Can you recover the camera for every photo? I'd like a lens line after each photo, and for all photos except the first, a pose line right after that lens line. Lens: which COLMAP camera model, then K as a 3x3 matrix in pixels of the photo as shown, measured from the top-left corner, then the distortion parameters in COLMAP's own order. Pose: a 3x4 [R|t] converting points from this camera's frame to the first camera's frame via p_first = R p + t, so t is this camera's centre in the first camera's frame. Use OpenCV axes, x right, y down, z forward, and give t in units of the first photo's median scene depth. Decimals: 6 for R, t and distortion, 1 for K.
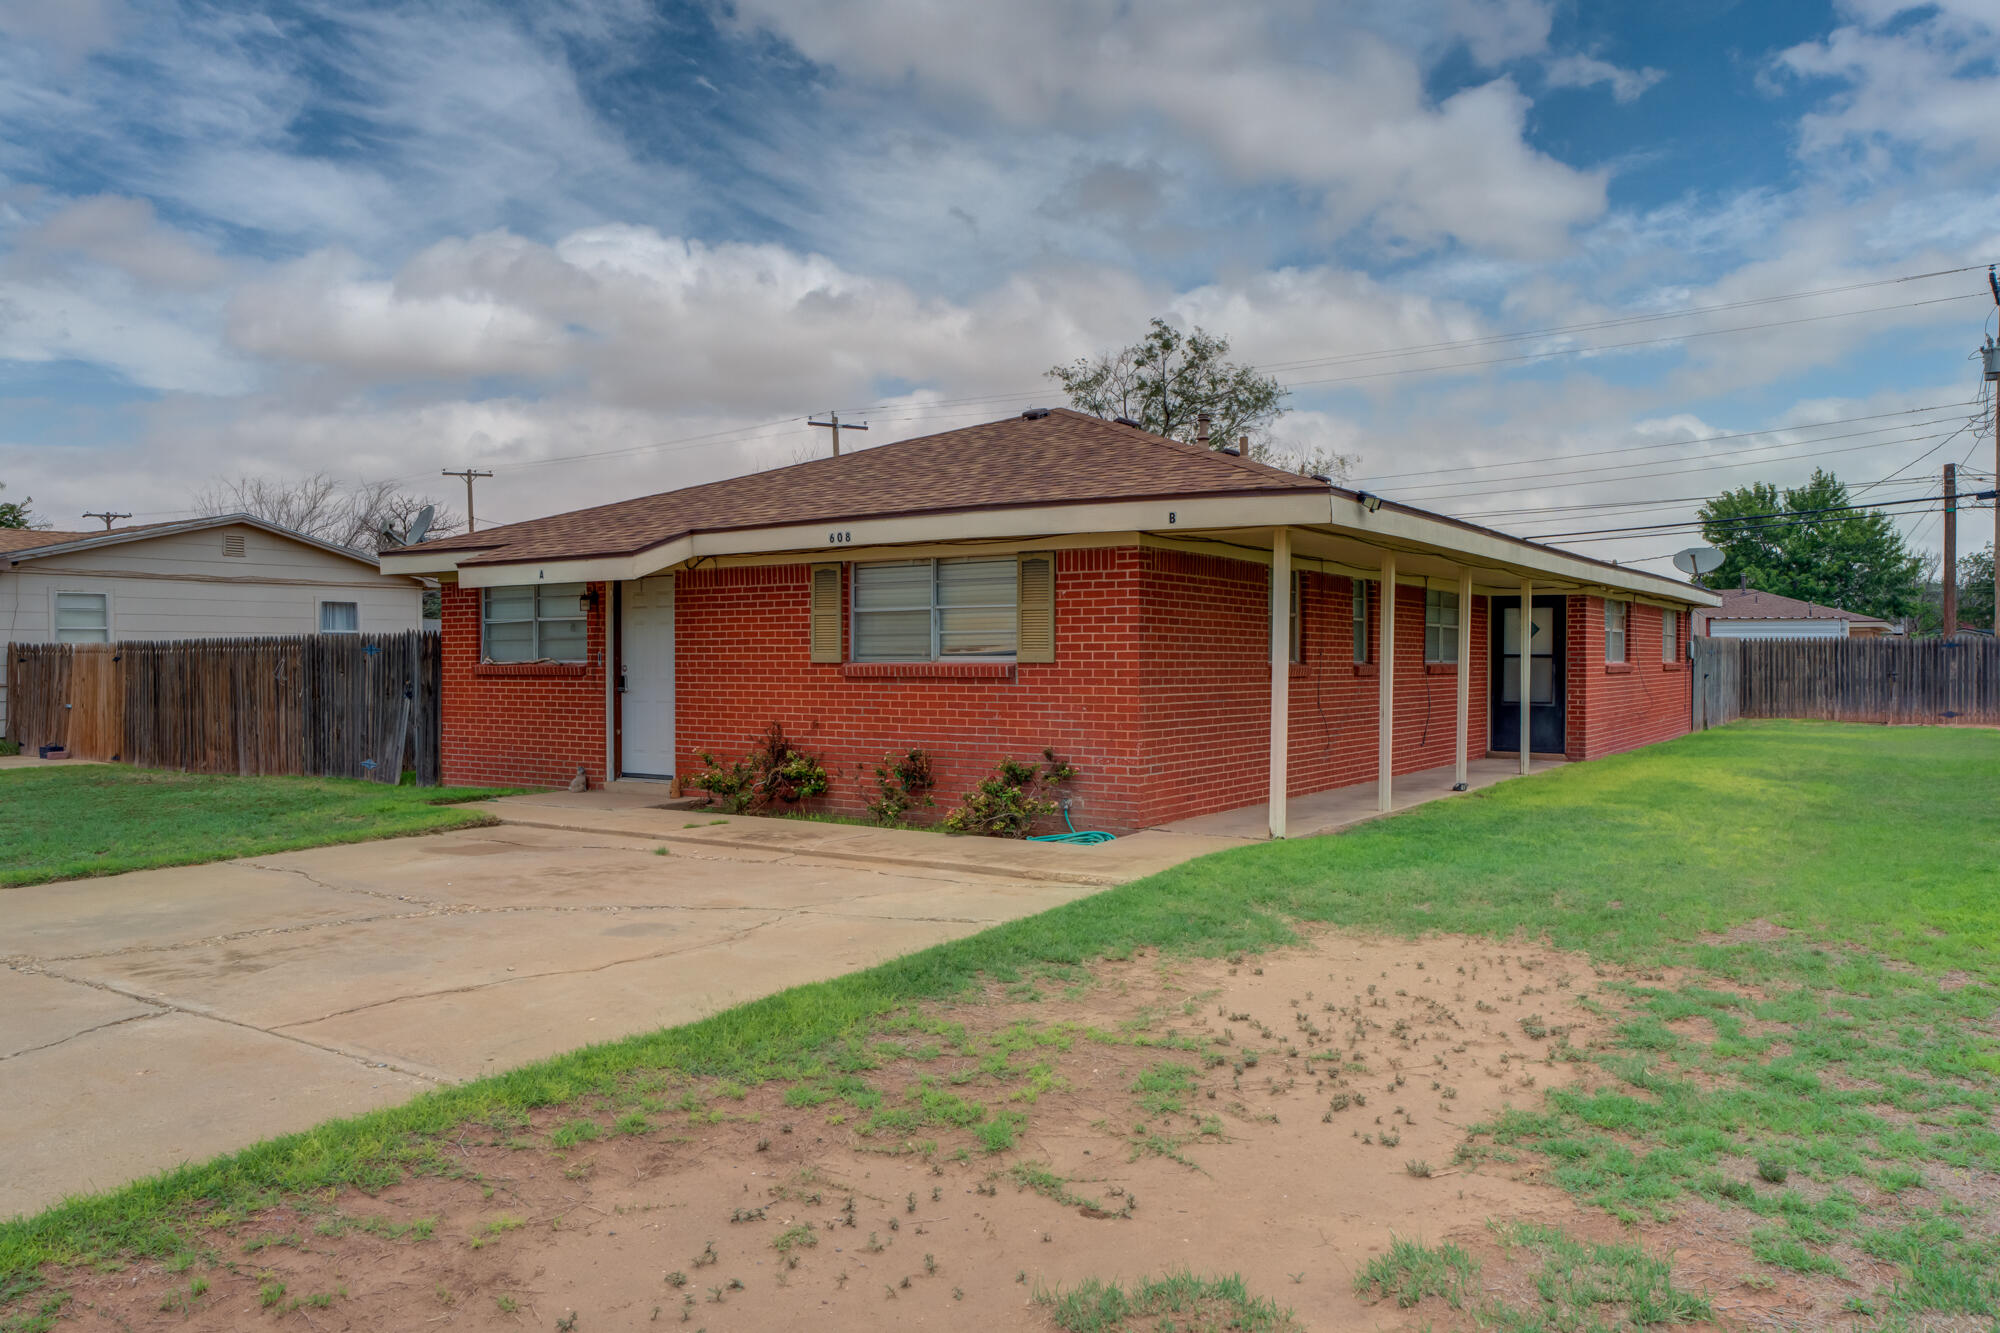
lens RADIAL K [[1425.5, 0, 996.9], [0, 1425.5, 659.8], [0, 0, 1]] dist [0.008140, -0.003163]
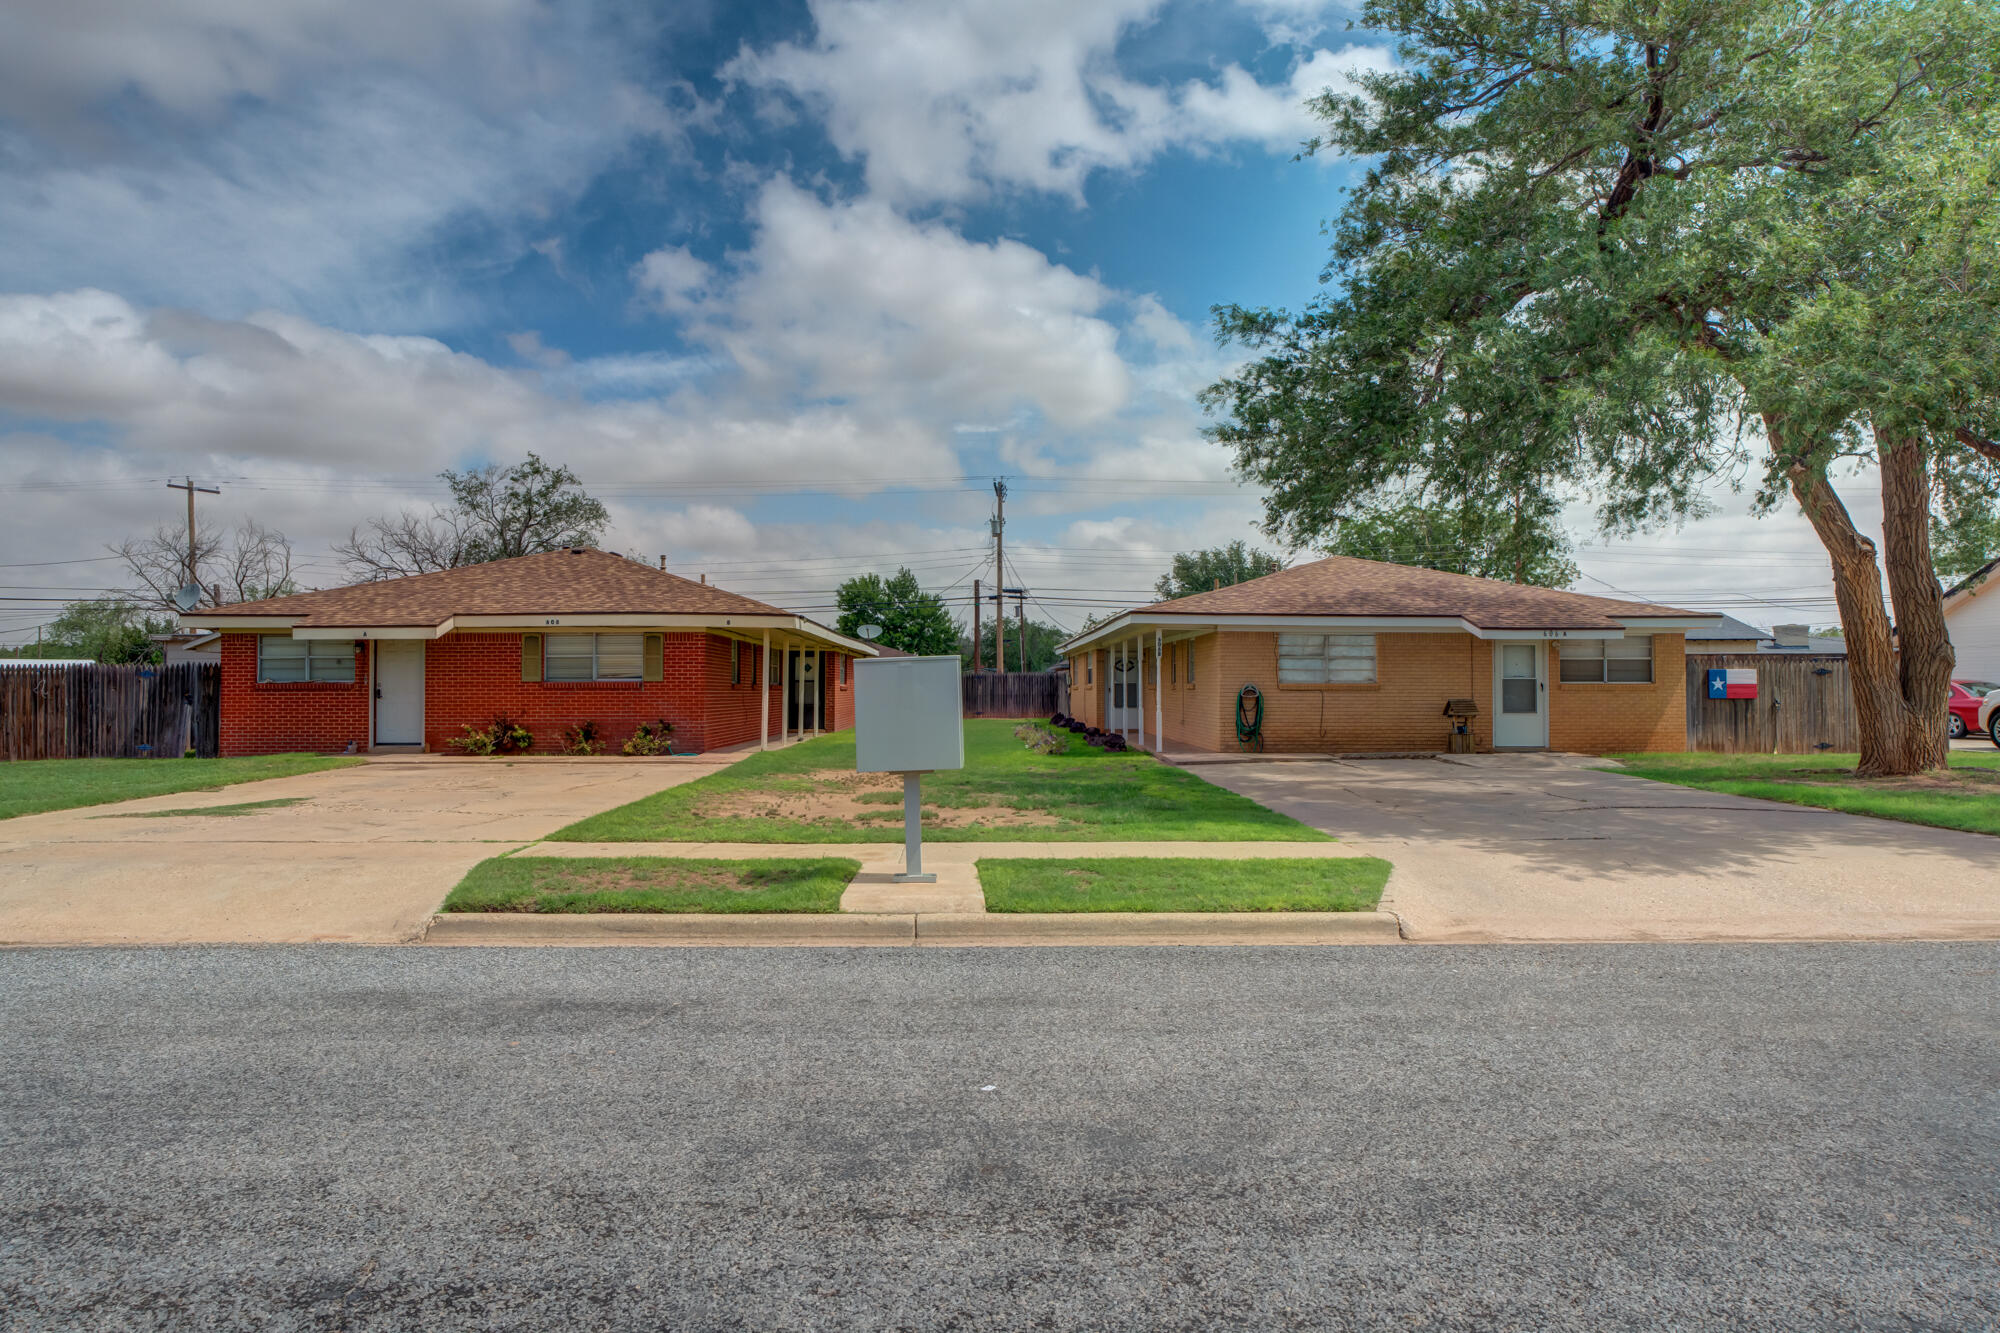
lens RADIAL K [[1208.4, 0, 1000.5], [0, 1208.4, 671.7], [0, 0, 1]] dist [-0.000084, -0.000012]
pose [[0.817820, 0.007981, 0.575419, -0.451771], [0.001272, 0.999876, -0.015675, 0.012951], [-0.575473, 0.013551, 0.817708, -0.640938]]
